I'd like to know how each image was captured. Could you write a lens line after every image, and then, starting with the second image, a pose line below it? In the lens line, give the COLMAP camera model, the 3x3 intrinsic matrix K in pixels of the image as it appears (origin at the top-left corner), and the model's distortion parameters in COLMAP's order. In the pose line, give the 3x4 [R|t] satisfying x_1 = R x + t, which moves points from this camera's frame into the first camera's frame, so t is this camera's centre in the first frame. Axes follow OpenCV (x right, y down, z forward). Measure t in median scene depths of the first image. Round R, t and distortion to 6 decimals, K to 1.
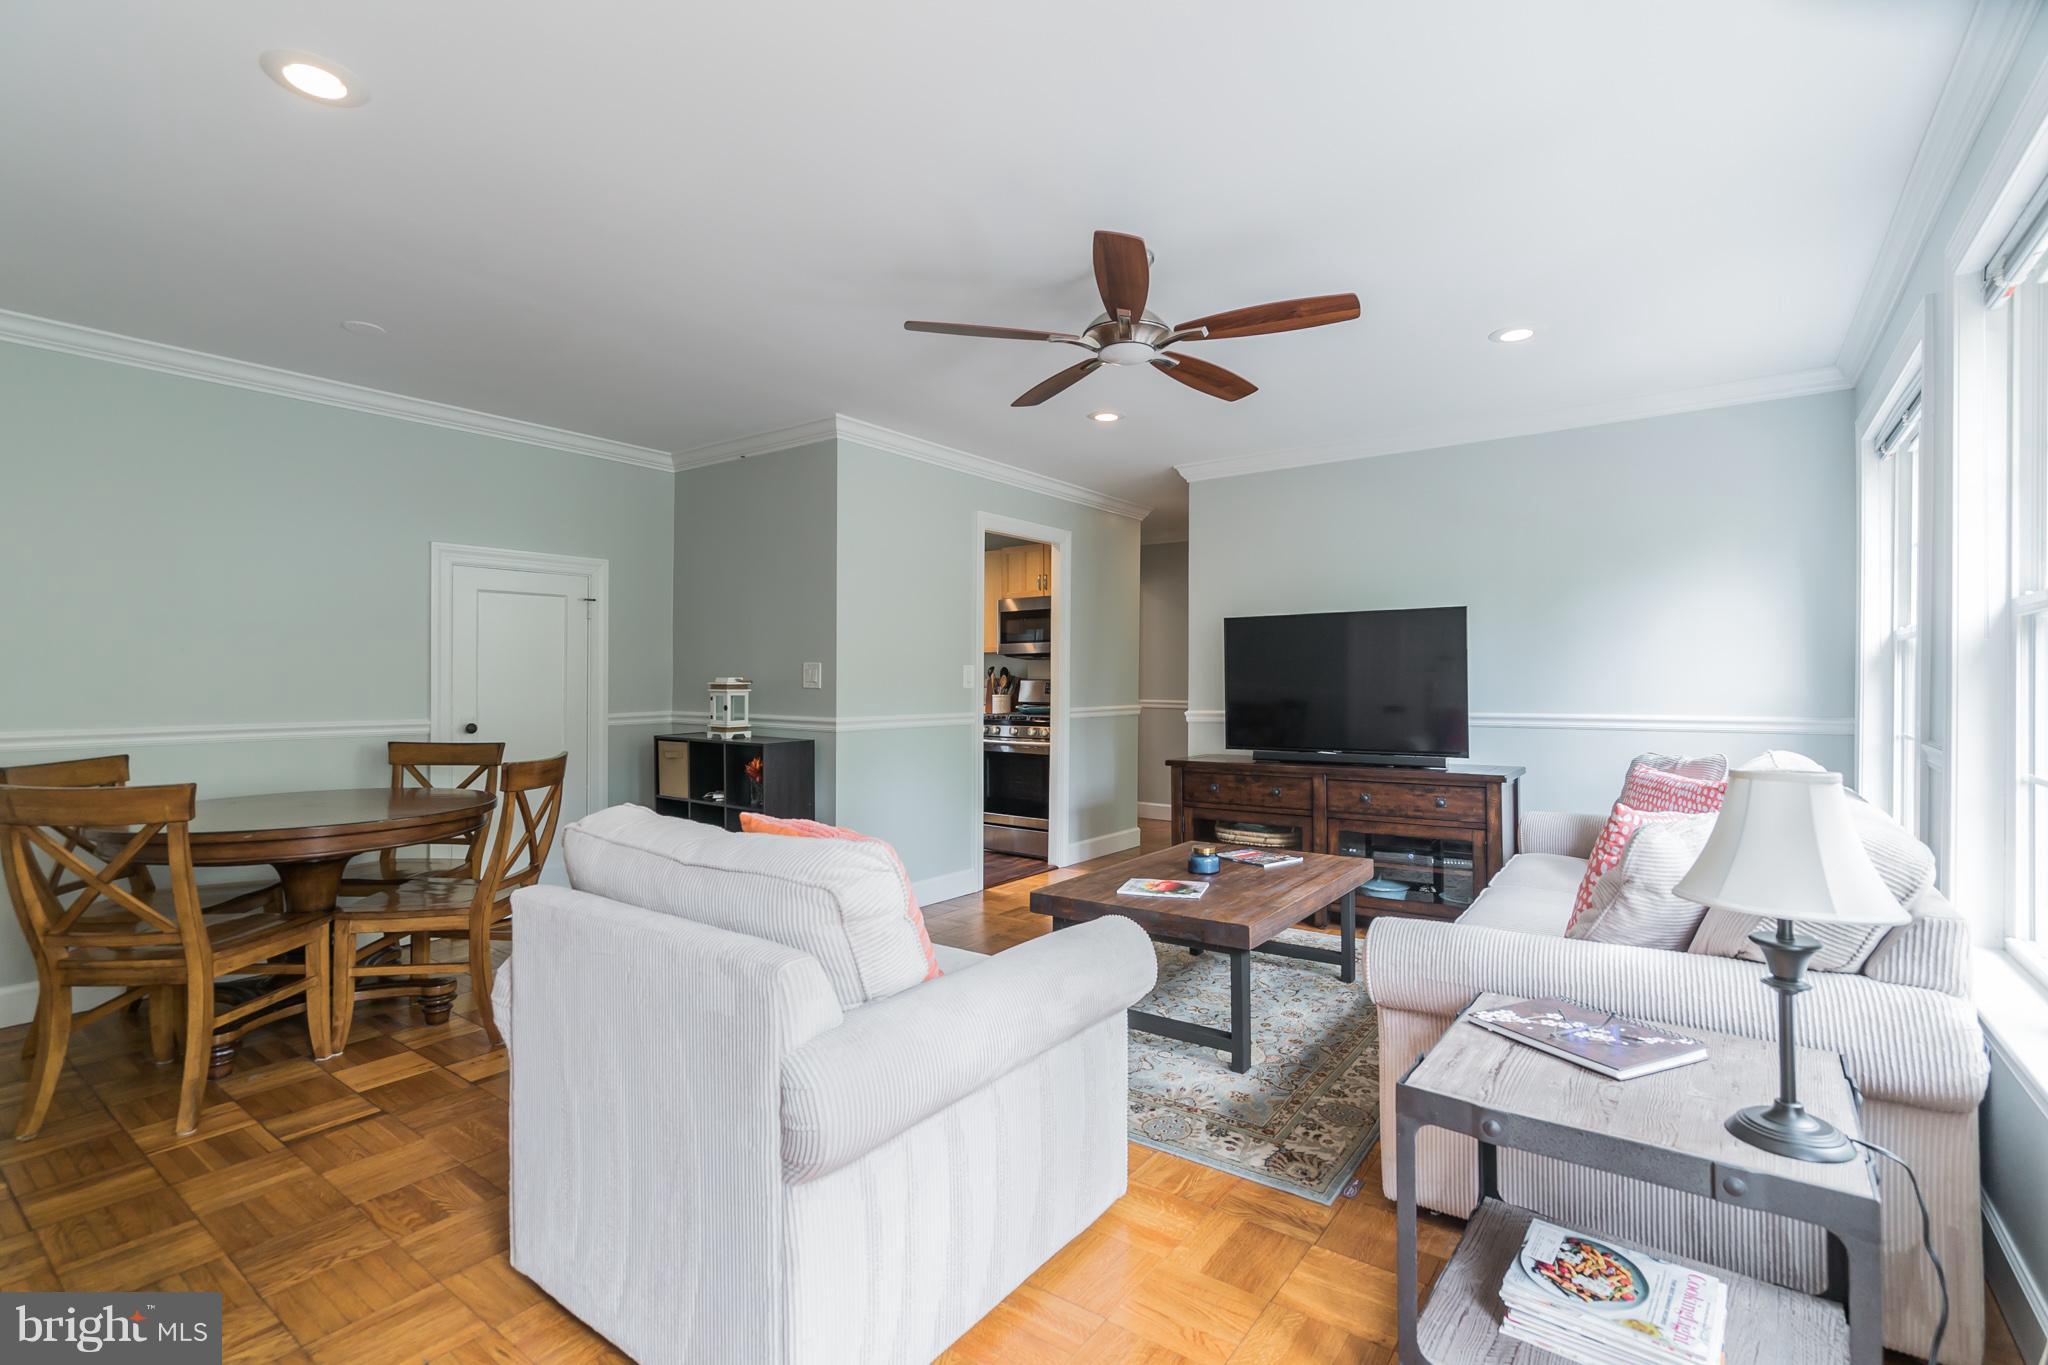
lens RADIAL K [[946.2, 0, 1042.2], [0, 946.2, 729.8], [0, 0, 1]] dist [-0.000339, 0.000301]
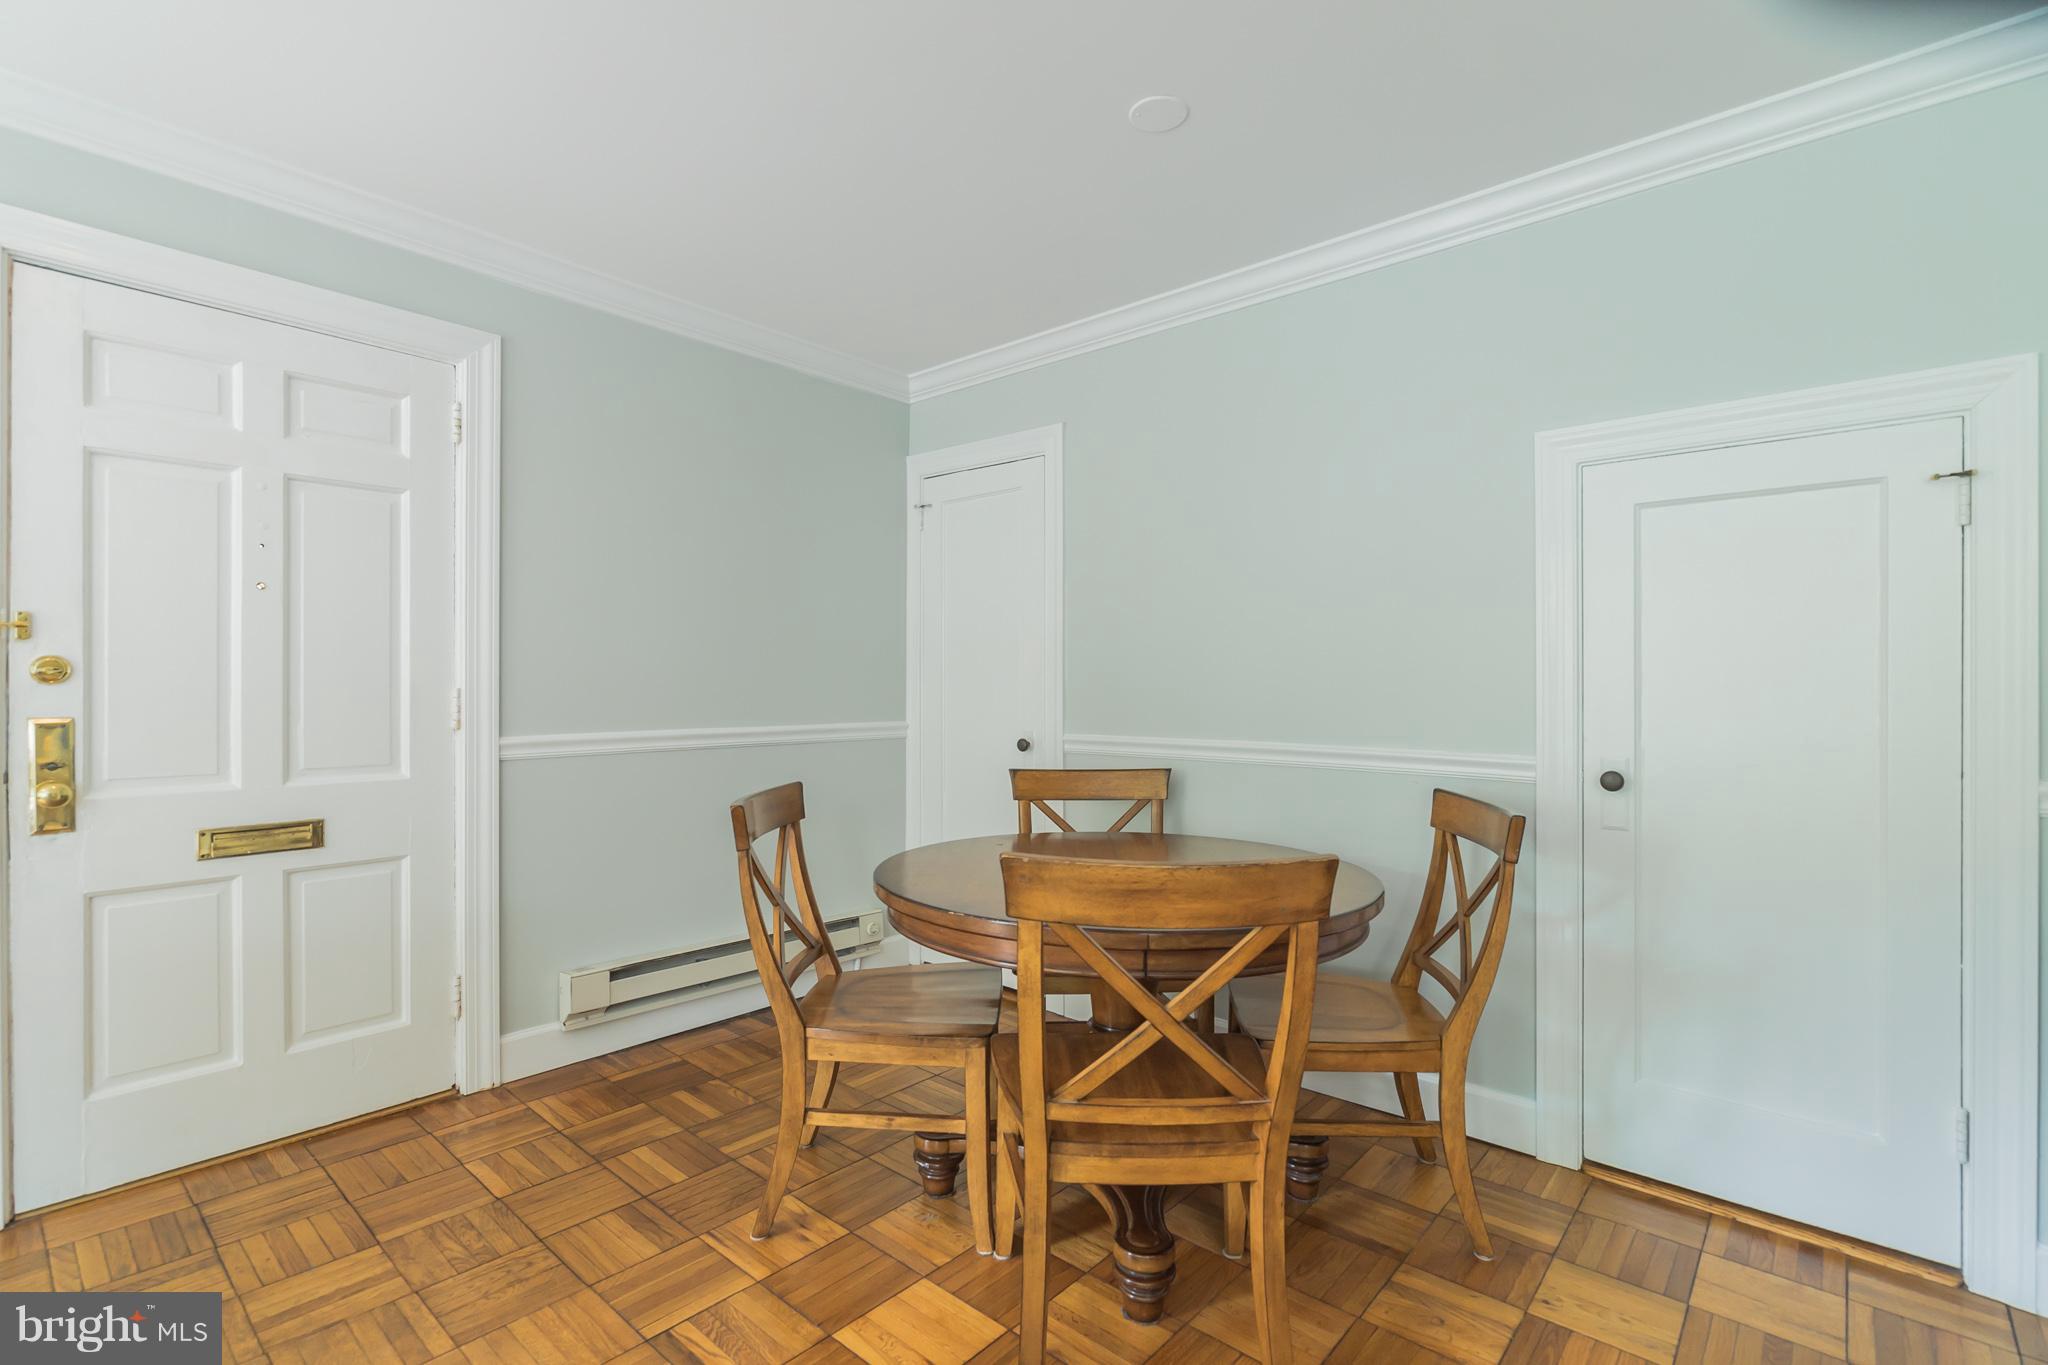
lens RADIAL K [[931.1, 0, 1046.6], [0, 931.1, 686.6], [0, 0, 1]] dist [-0.011271, -0.000773]
pose [[-0.081590, -0.006225, -0.996647, -0.092003], [-0.061989, 0.998076, -0.001159, -0.036368], [0.994736, 0.061686, -0.081819, 0.845037]]
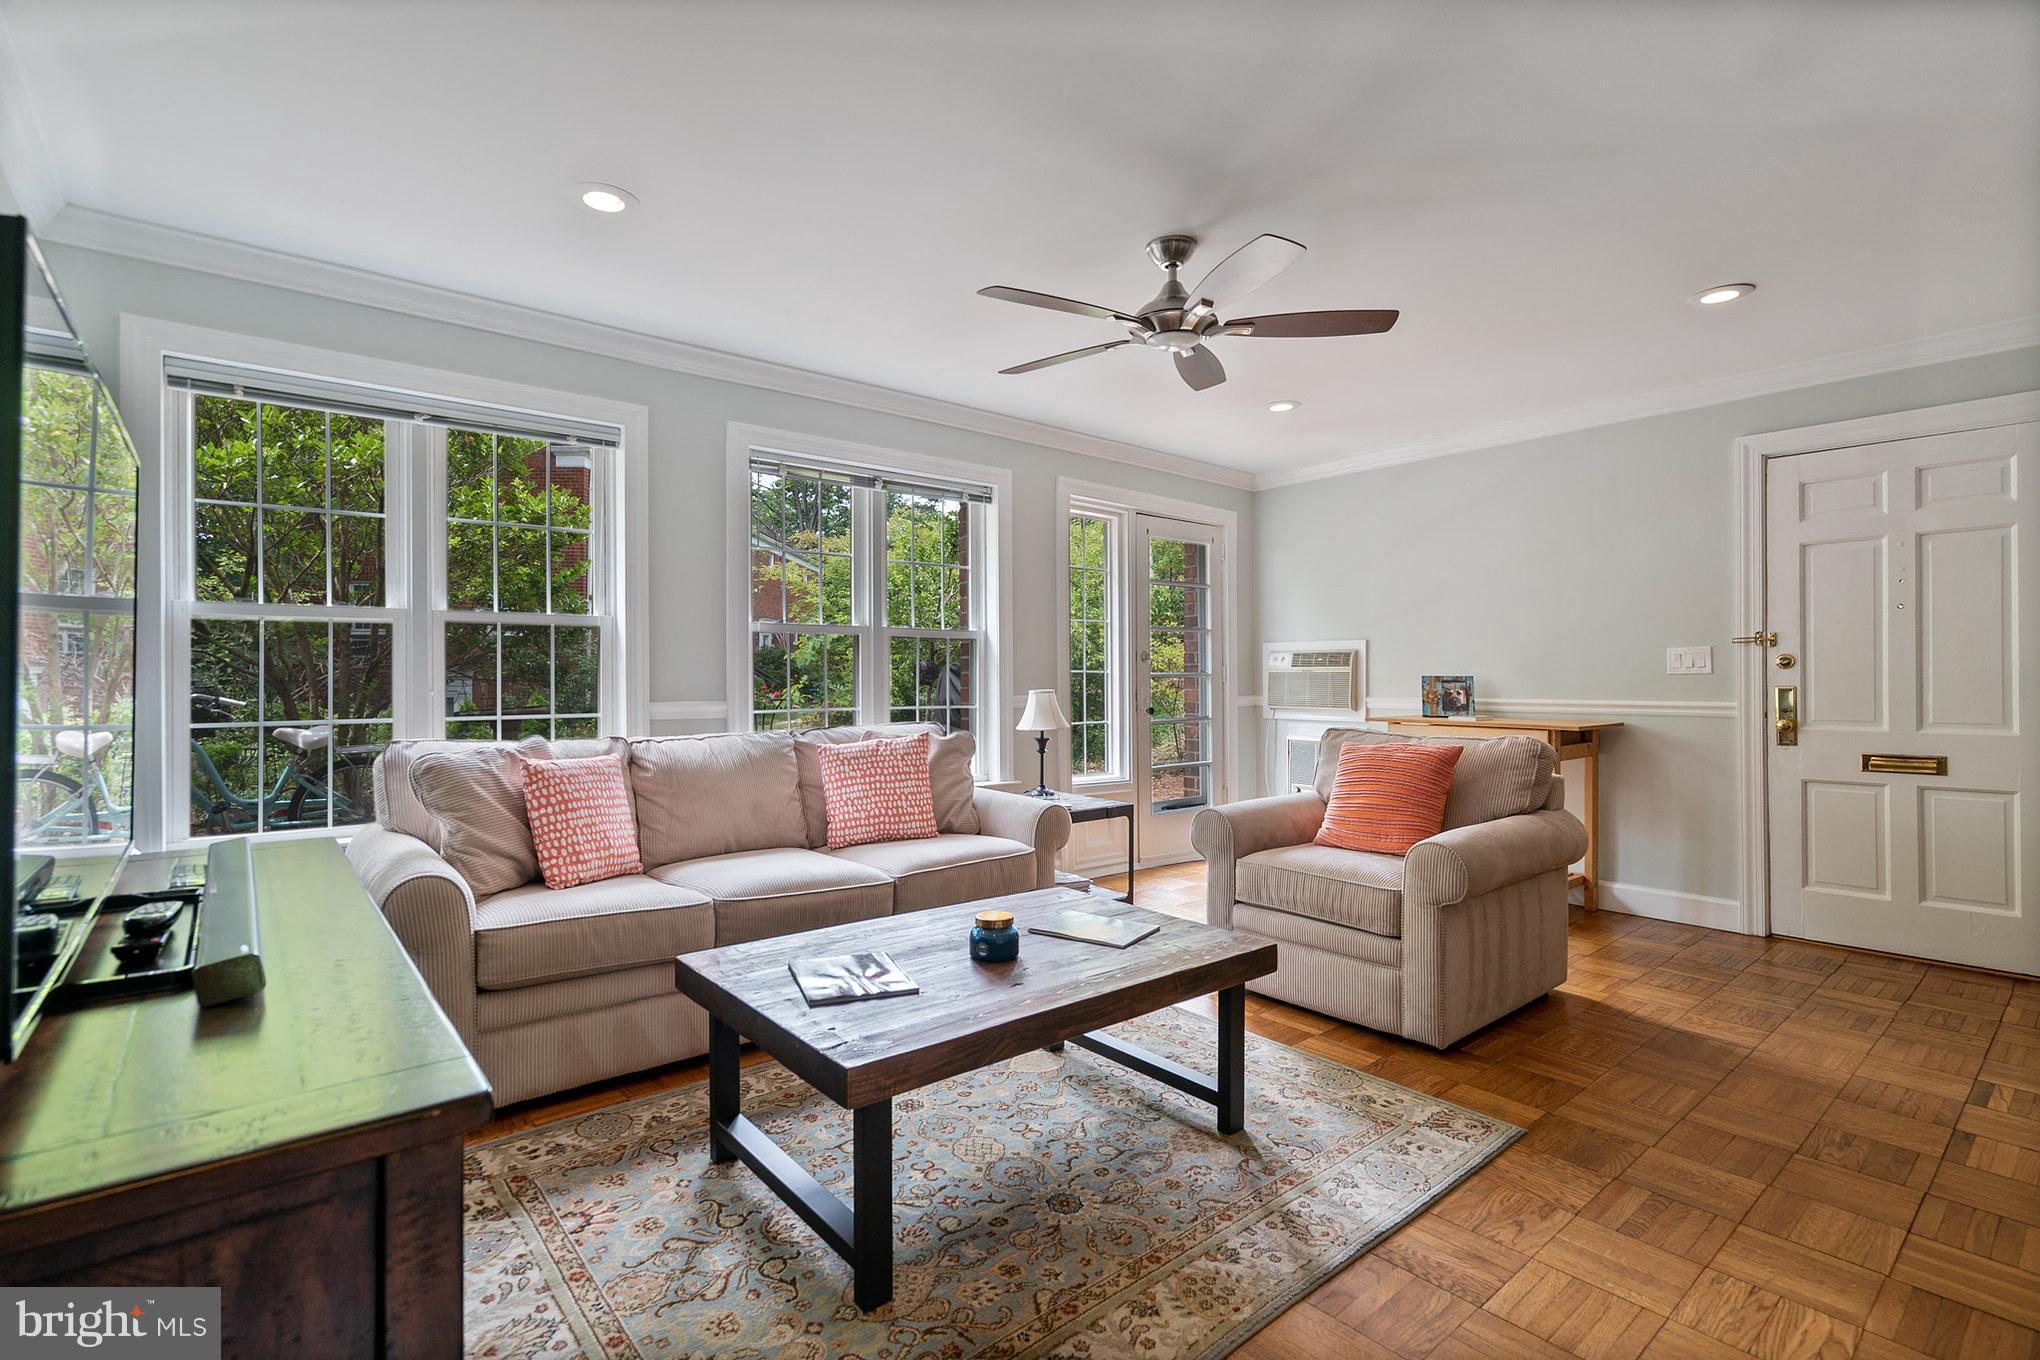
lens RADIAL K [[956.4, 0, 1020.0], [0, 956.4, 680.0], [0, 0, 1]] dist [-0.003356, -0.000102]
pose [[-0.967784, -0.001481, 0.251779, -0.006028], [0.013854, 0.998155, 0.059122, -0.066285], [-0.251402, 0.060705, -0.965977, 1.497542]]
